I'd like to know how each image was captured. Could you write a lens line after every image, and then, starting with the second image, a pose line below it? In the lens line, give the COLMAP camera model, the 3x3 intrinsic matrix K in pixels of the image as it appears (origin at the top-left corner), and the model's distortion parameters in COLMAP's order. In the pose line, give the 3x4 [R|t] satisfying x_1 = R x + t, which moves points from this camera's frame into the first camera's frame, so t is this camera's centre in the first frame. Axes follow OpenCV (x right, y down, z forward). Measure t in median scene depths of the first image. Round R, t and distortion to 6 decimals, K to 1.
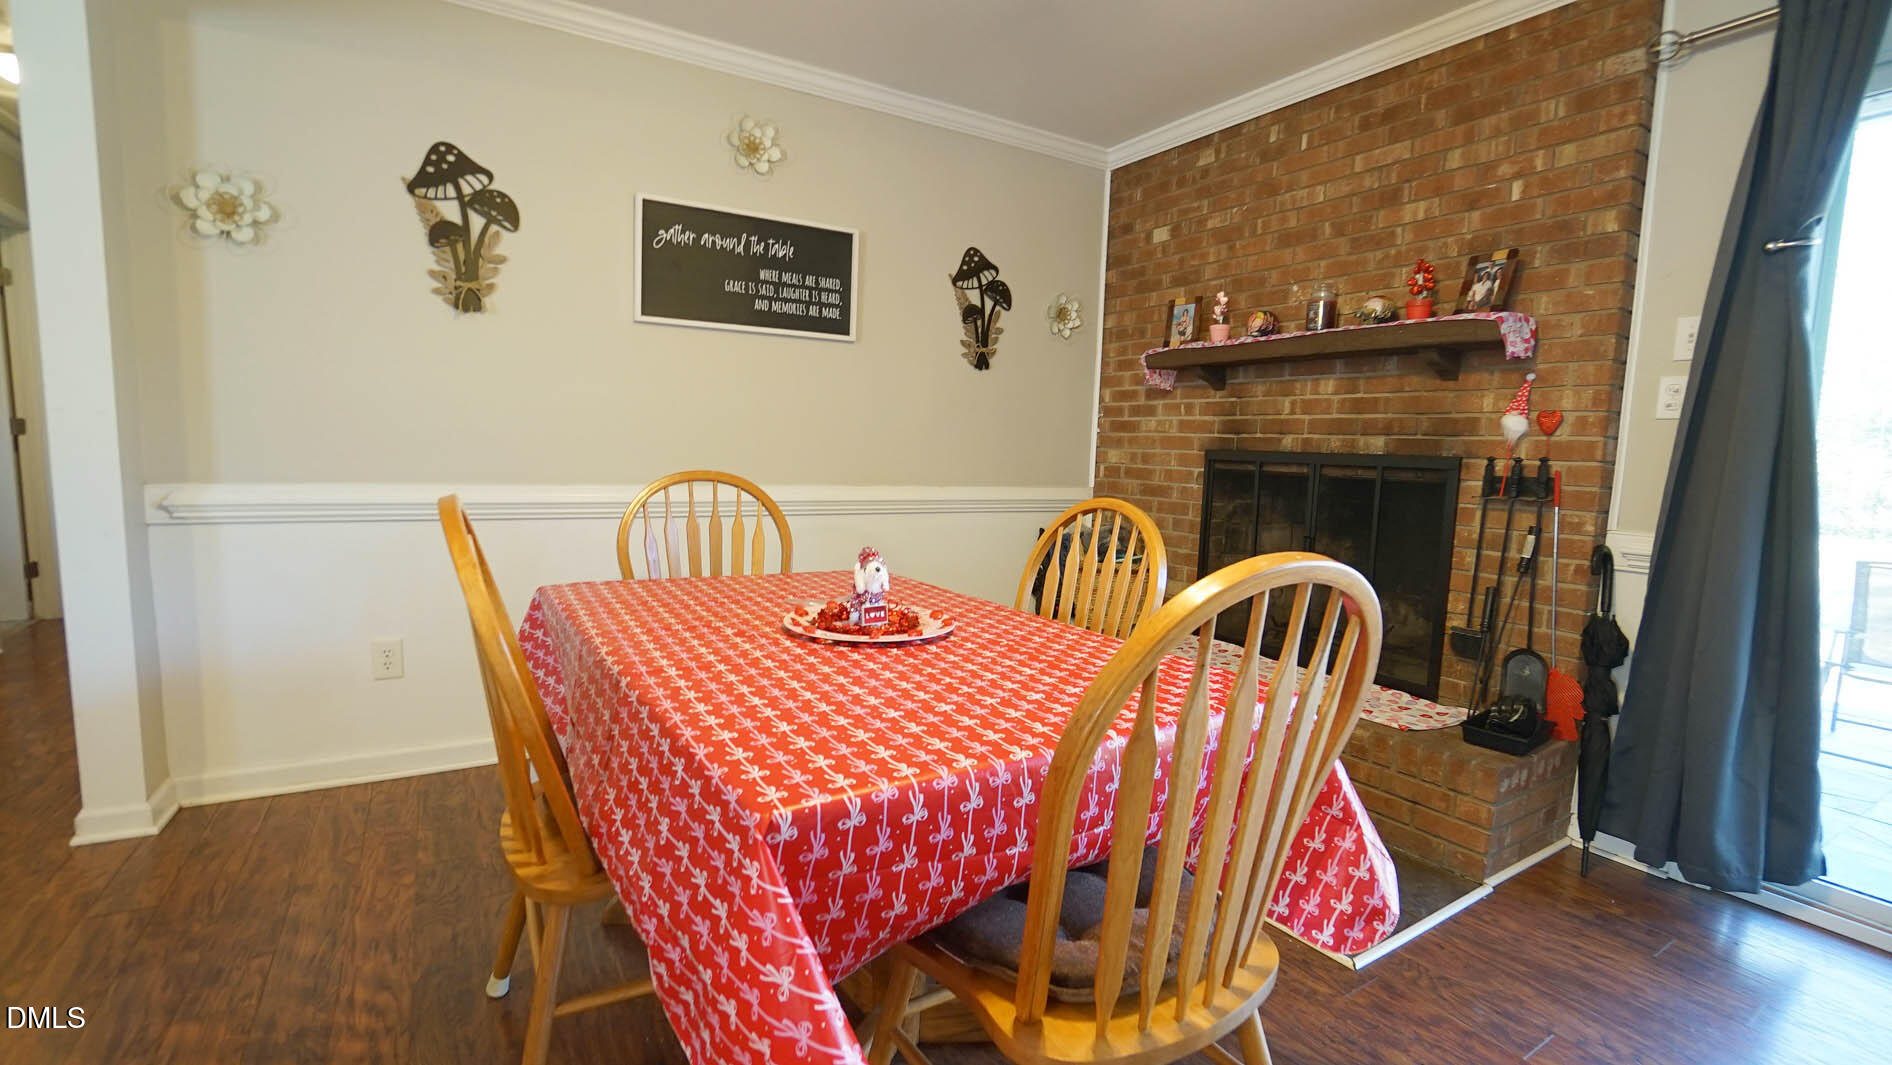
lens RADIAL K [[830.2, 0, 958.1], [0, 830.2, 545.5], [0, 0, 1]] dist [-0.054711, 0.015329]
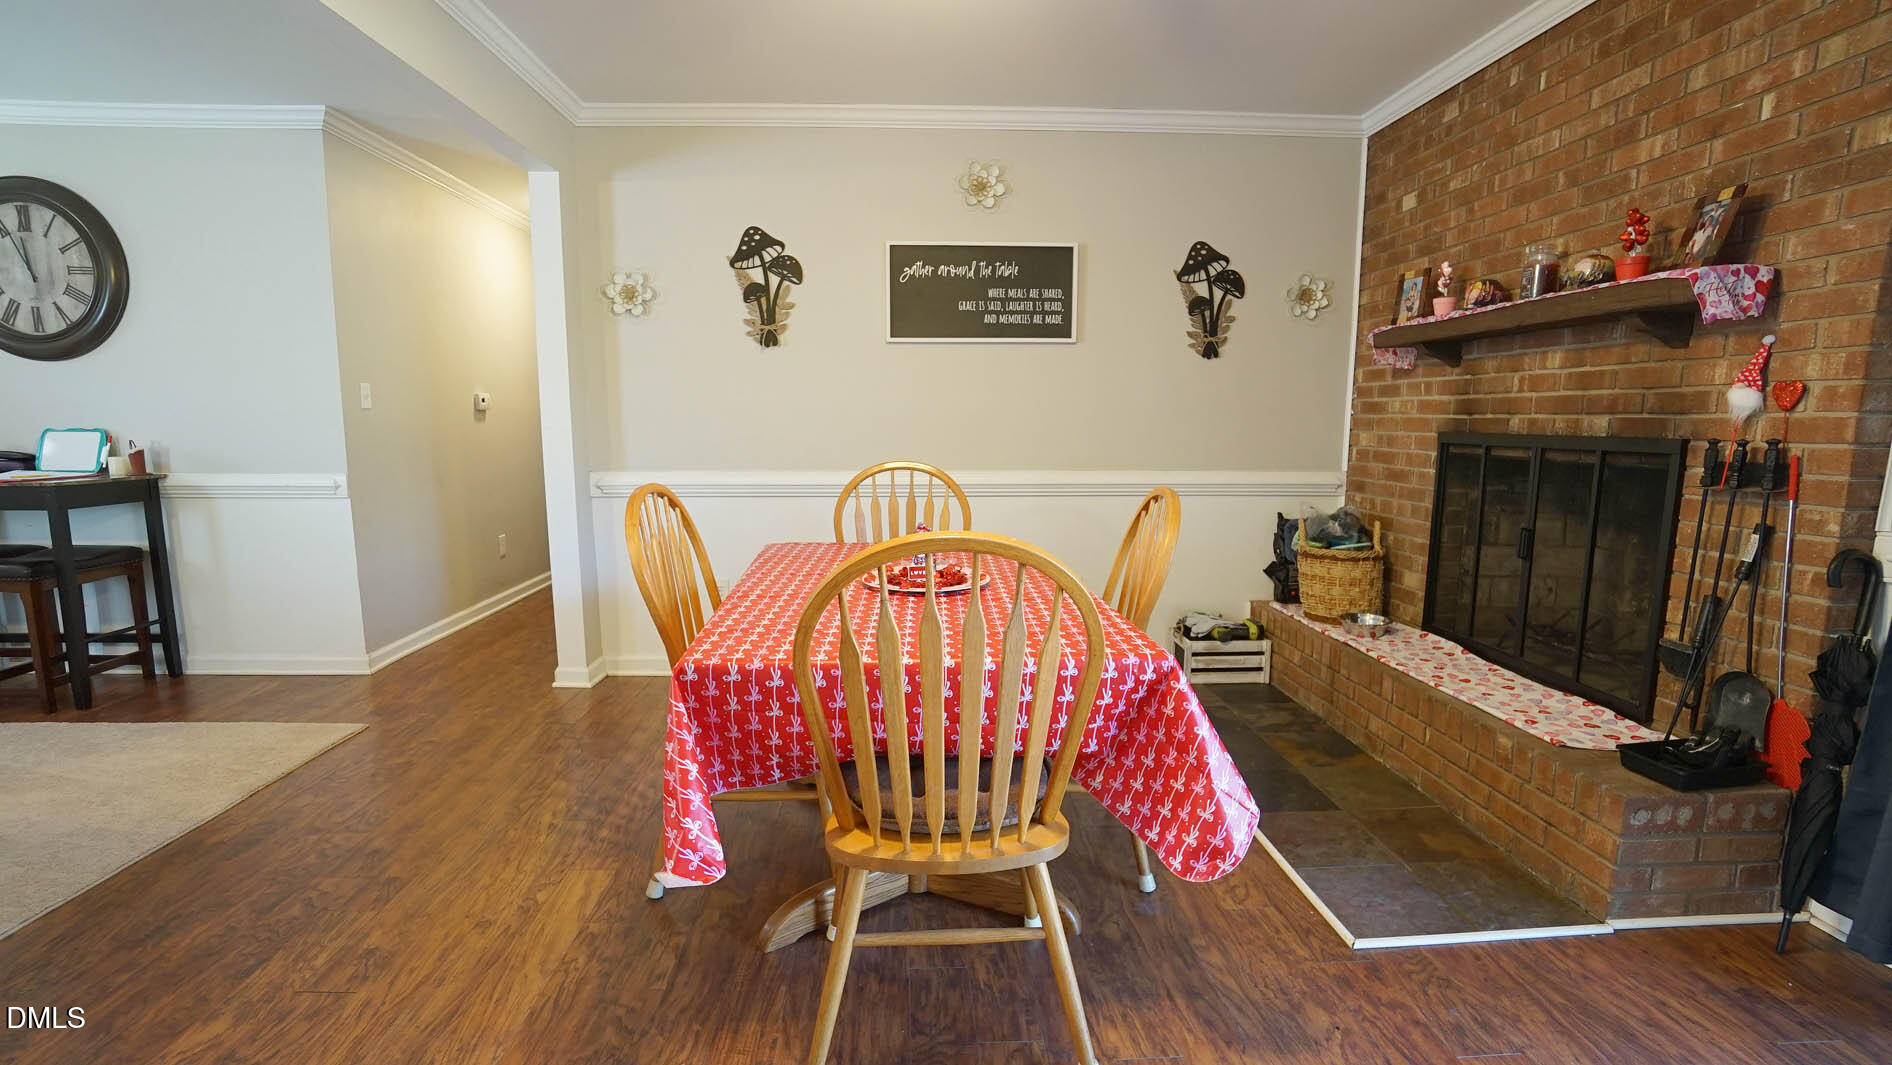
lens RADIAL K [[830.2, 0, 953.9], [0, 830.2, 551.8], [0, 0, 1]] dist [-0.054711, 0.015329]
pose [[0.876564, 0.044879, -0.479189, 0.358552], [-0.029400, 0.998777, 0.039761, -0.002838], [0.480387, -0.020765, 0.876811, -0.091398]]
